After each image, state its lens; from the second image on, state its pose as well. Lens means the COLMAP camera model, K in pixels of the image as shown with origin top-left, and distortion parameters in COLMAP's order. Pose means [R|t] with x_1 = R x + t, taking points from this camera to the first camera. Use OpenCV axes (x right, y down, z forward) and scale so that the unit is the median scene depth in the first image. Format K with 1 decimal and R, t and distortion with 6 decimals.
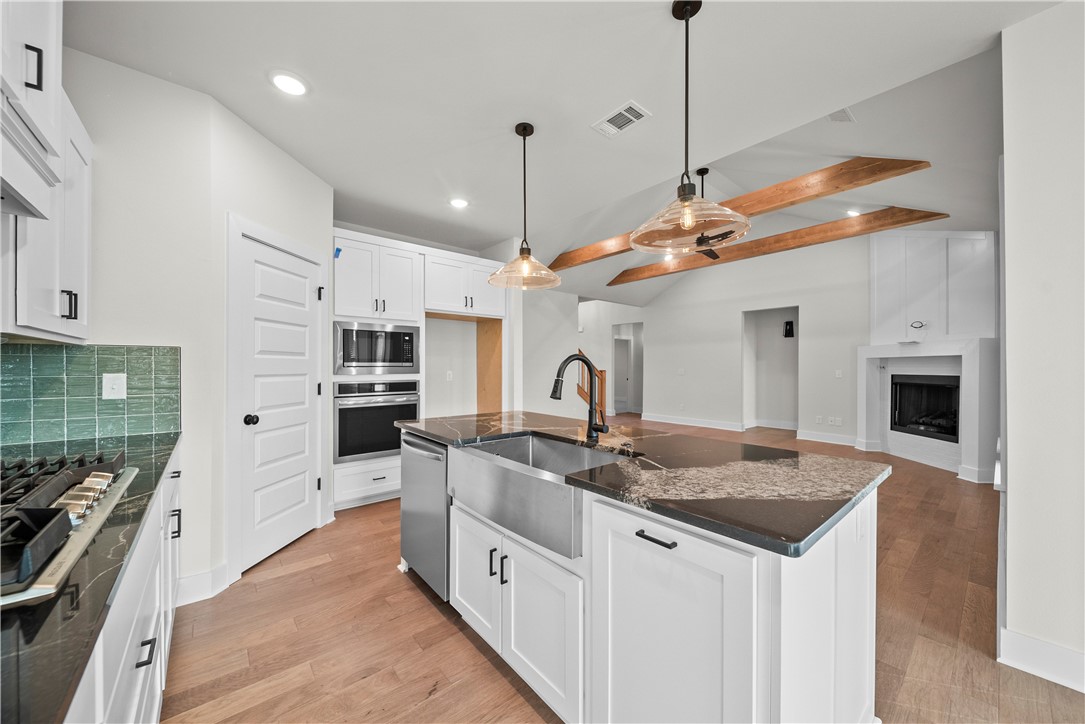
lens RADIAL K [[390.3, 0, 542.2], [0, 390.3, 367.9], [0, 0, 1]] dist [-0.001868, -0.000896]
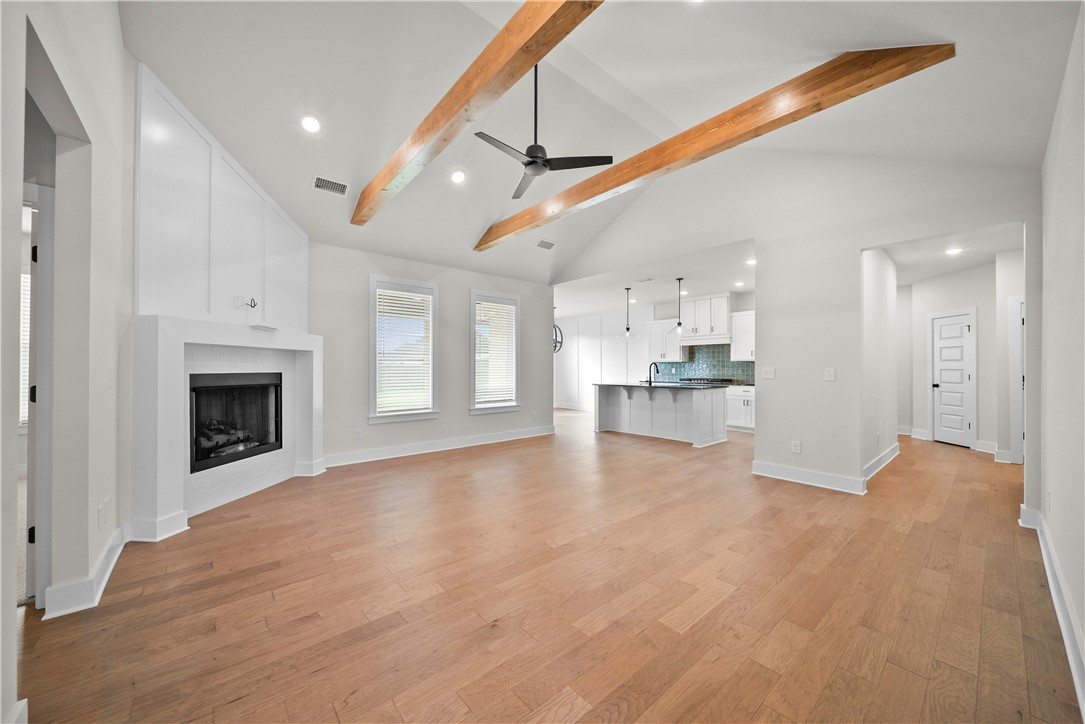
lens RADIAL K [[390.3, 0, 538.4], [0, 390.3, 365.4], [0, 0, 1]] dist [-0.001868, -0.000896]
pose [[-0.999997, -0.002389, 0.001016, 0.447423], [-0.002396, 0.999970, -0.007325, 0.008531], [-0.000998, -0.007327, -0.999973, 1.766860]]
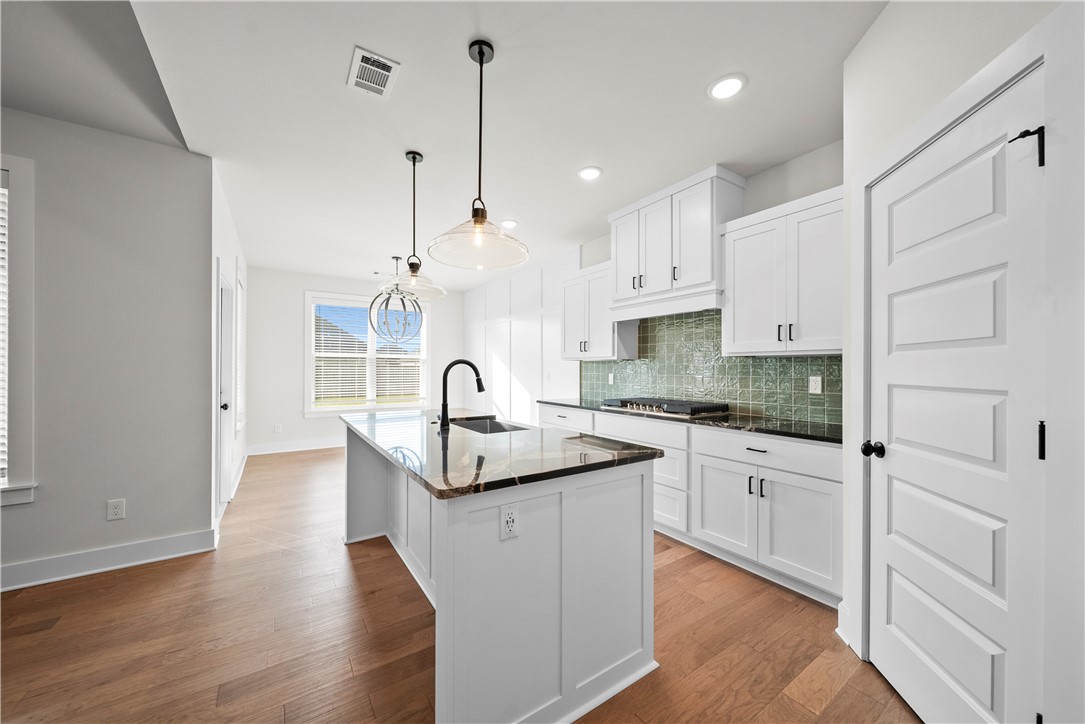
lens RADIAL K [[390.3, 0, 534.9], [0, 390.3, 366.5], [0, 0, 1]] dist [-0.001868, -0.000896]
pose [[-0.993229, -0.004564, 0.116083, -0.110252], [-0.005294, 0.999968, -0.005978, -0.002496], [-0.116052, -0.006552, -0.993222, 0.813107]]
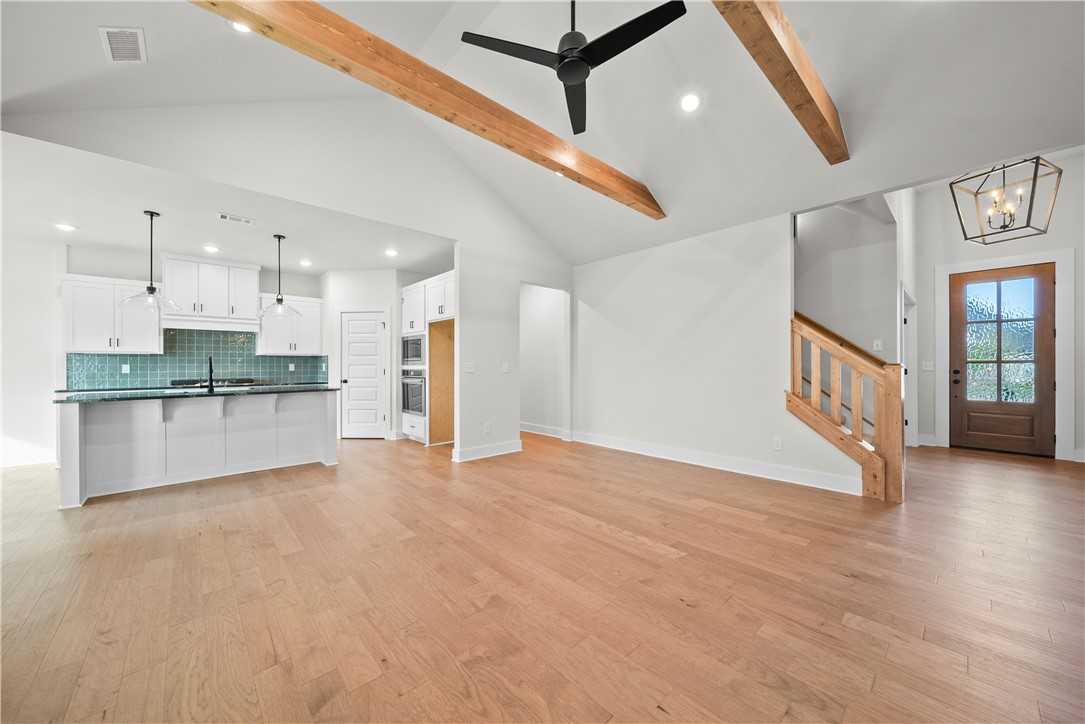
lens RADIAL K [[390.3, 0, 540.7], [0, 390.3, 362.6], [0, 0, 1]] dist [-0.001868, -0.000896]
pose [[0.032451, -0.007993, -0.999441, 0.907454], [0.004115, 0.999961, -0.007864, 0.014049], [0.999465, -0.003858, 0.032482, 1.046198]]
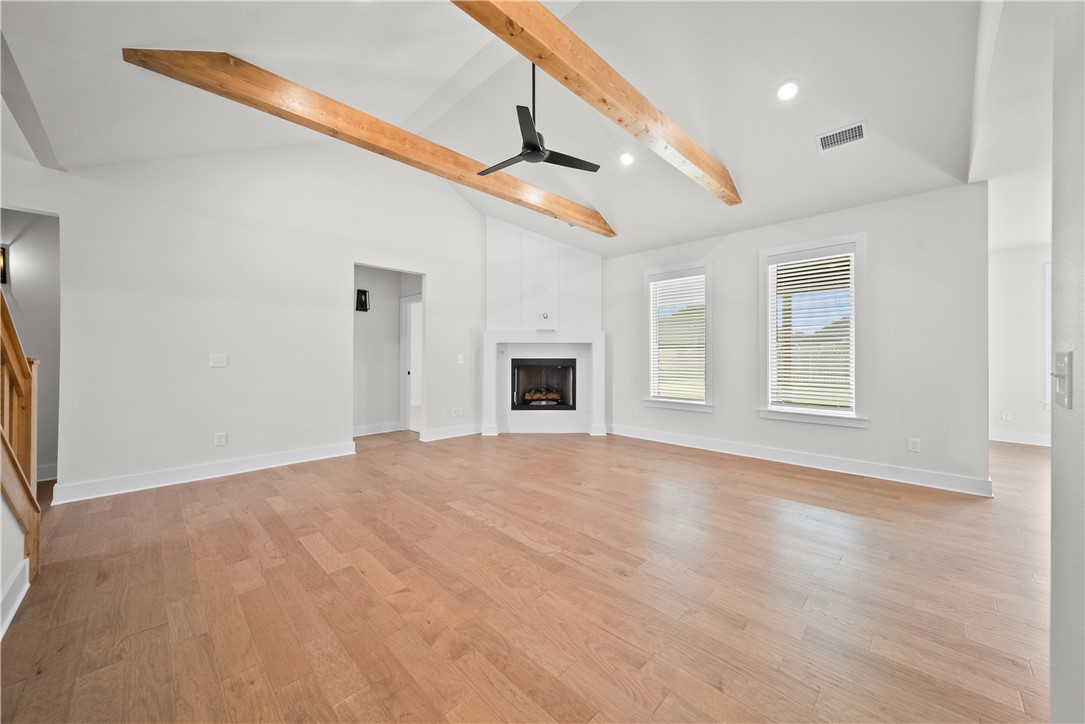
lens RADIAL K [[390.3, 0, 544.0], [0, 390.3, 356.0], [0, 0, 1]] dist [-0.001868, -0.000896]
pose [[-0.091415, -0.002728, 0.995809, -0.213867], [-0.002563, 0.999994, 0.002504, 0.008355], [-0.995810, -0.002323, -0.091421, 1.143833]]
